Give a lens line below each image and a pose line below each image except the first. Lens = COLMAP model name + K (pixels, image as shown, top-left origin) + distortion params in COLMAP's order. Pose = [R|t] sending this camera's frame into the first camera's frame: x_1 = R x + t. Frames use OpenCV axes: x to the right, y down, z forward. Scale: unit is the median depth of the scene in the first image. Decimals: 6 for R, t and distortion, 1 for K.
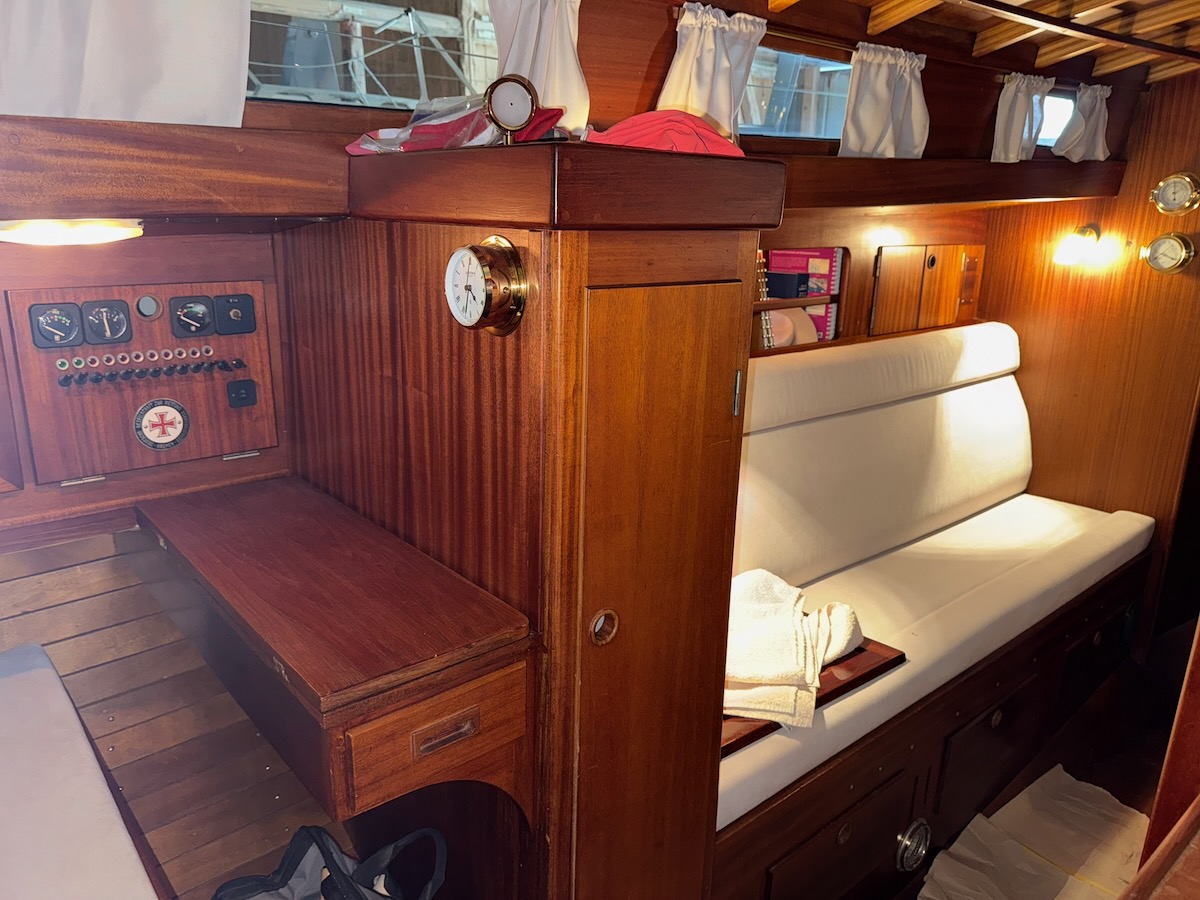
lens RADIAL K [[841.2, 0, 607.3], [0, 841.2, 450.2], [0, 0, 1]] dist [0.038079, -0.061984]
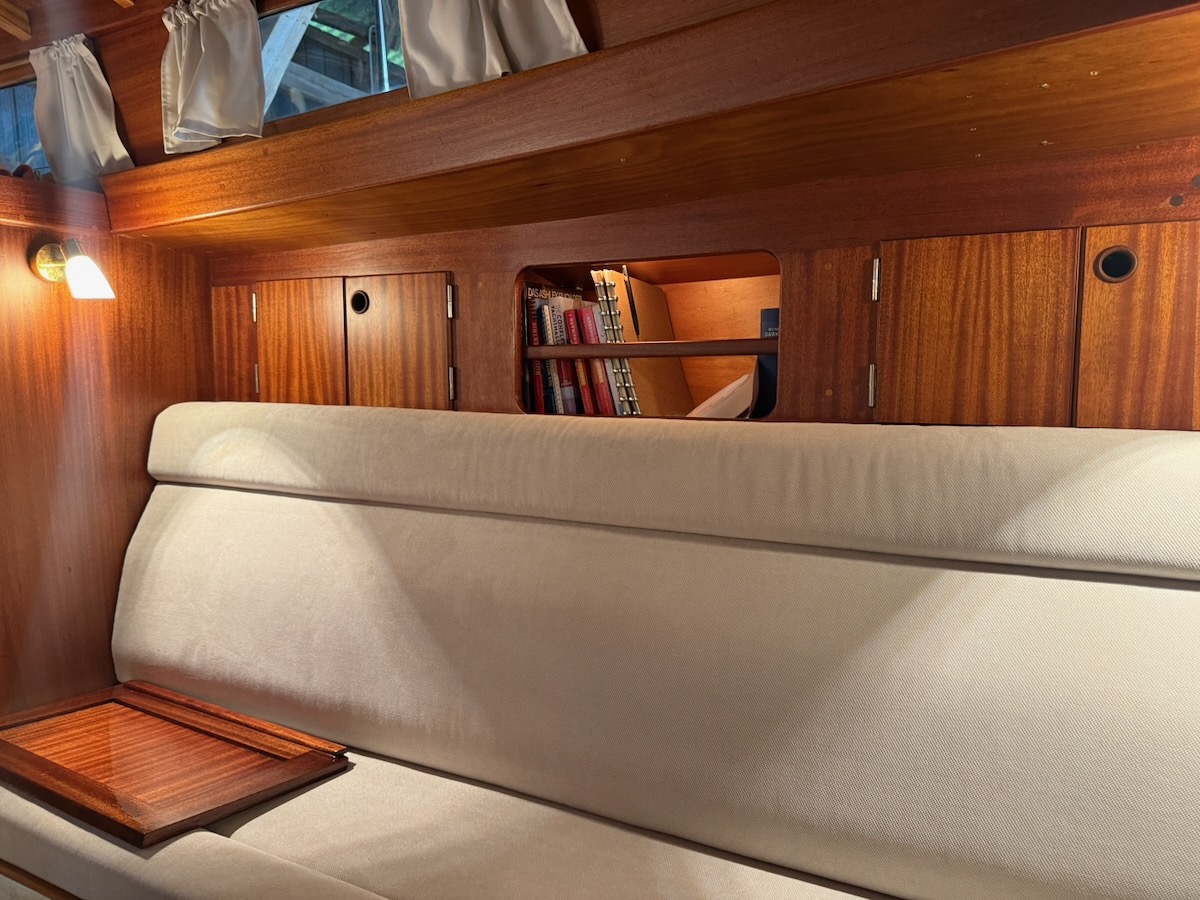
lens RADIAL K [[841.2, 0, 607.3], [0, 841.2, 450.2], [0, 0, 1]] dist [0.038079, -0.061984]
pose [[0.376586, 0.062557, -0.924267, 0.717708], [-0.249648, 0.967659, -0.036223, -0.065618], [0.892109, 0.244383, 0.380024, 0.696412]]
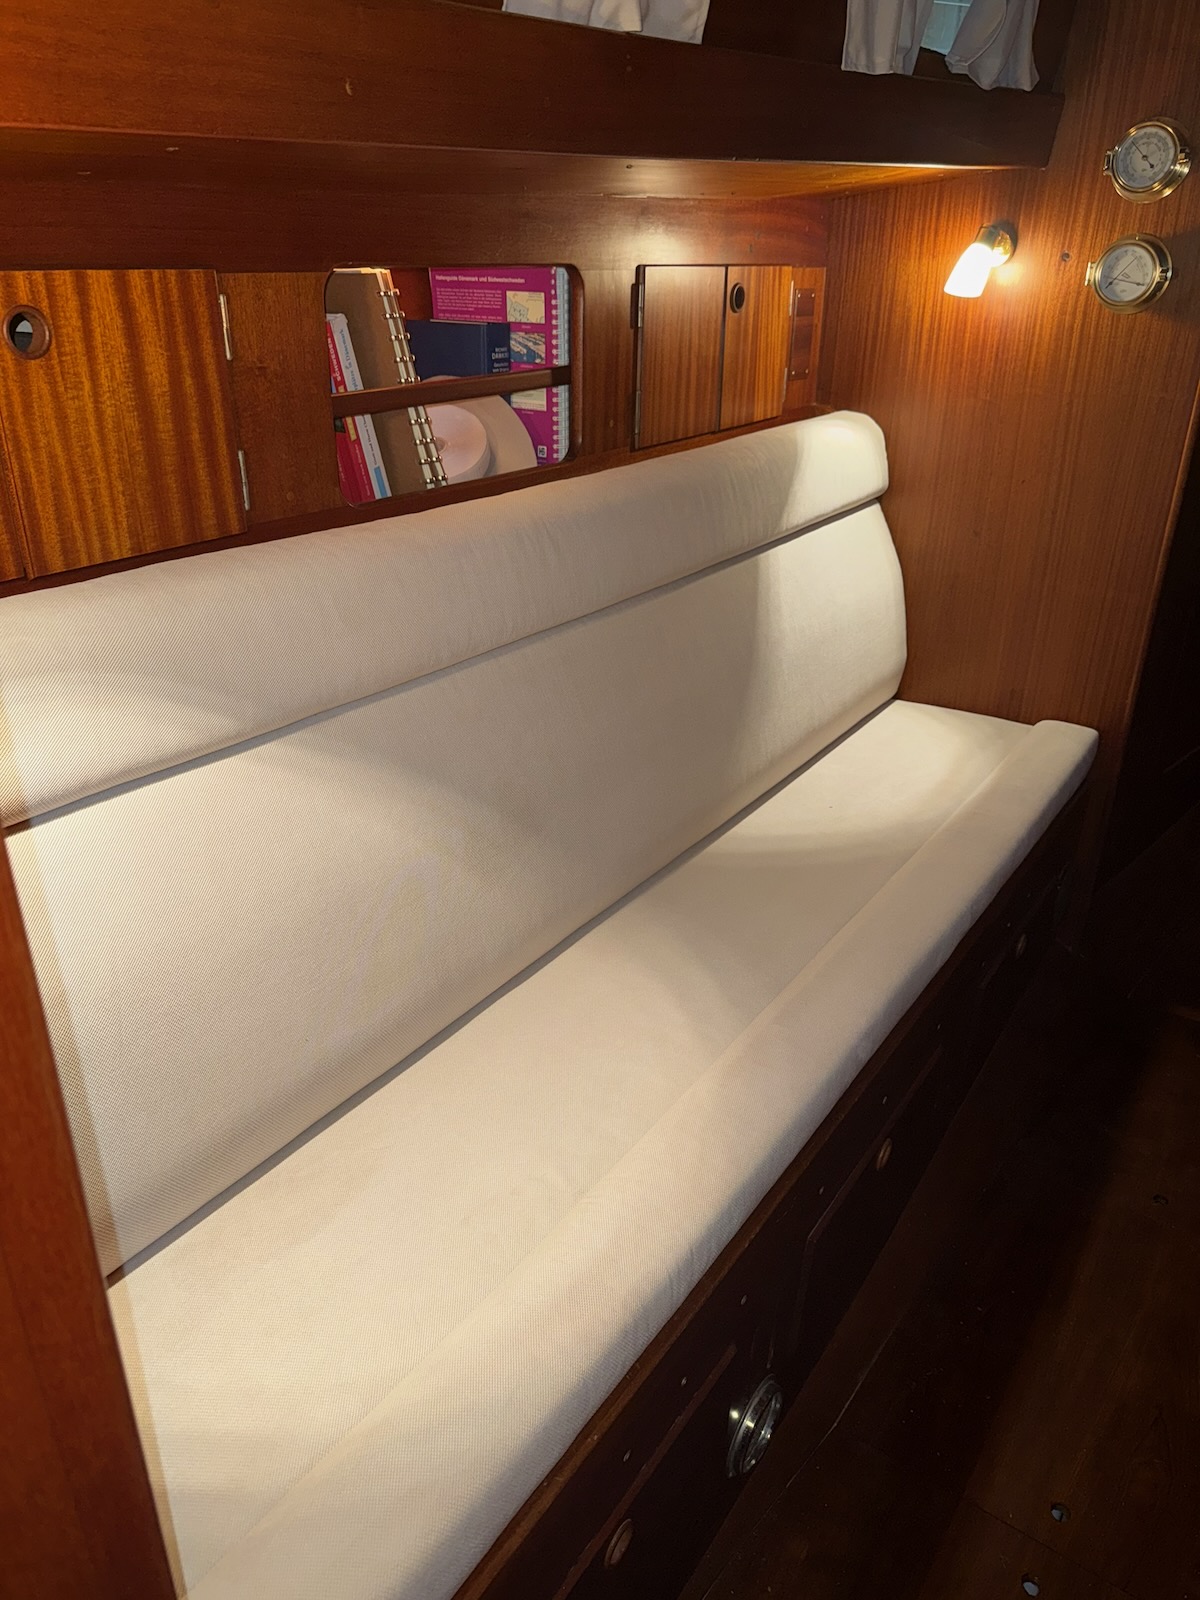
lens RADIAL K [[1121.6, 0, 608.7], [0, 1121.6, 798.2], [0, 0, 1]] dist [0.038079, -0.061984]
pose [[0.968908, -0.111995, 0.220624, 0.117989], [0.070754, 0.979869, 0.186682, -0.054178], [-0.237090, -0.165267, 0.957327, 0.300047]]
